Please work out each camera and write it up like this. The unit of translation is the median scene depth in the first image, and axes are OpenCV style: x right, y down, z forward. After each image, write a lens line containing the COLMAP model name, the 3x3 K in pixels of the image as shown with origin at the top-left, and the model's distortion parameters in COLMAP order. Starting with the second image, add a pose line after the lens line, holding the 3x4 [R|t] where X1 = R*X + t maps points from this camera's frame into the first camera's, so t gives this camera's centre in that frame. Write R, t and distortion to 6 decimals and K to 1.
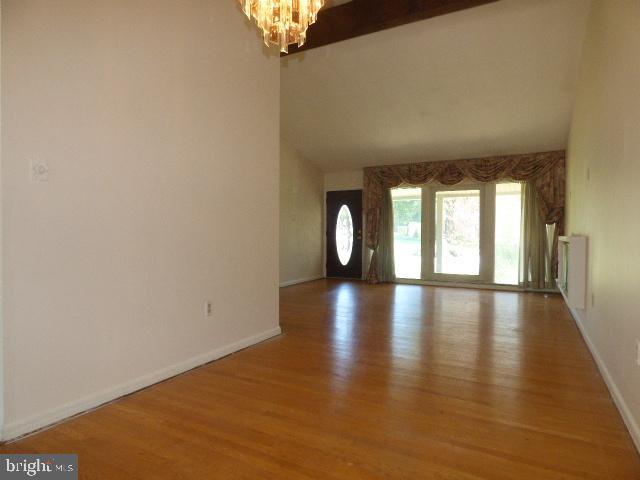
lens RADIAL K [[389.3, 0, 320.6], [0, 389.3, 241.4], [0, 0, 1]] dist [-0.007722, -0.001843]
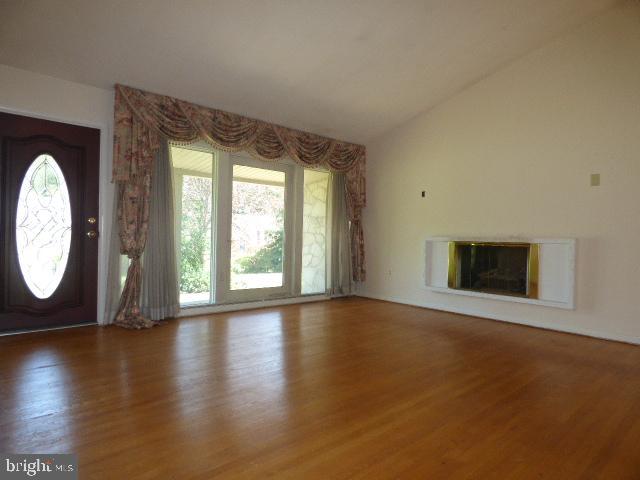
lens RADIAL K [[389.3, 0, 320.5], [0, 389.3, 236.3], [0, 0, 1]] dist [-0.007722, -0.001843]
pose [[0.336018, 0.000434, 0.941855, -0.265770], [-0.011767, 0.999924, 0.003738, -0.012822], [-0.941782, -0.012339, 0.335998, 0.657151]]
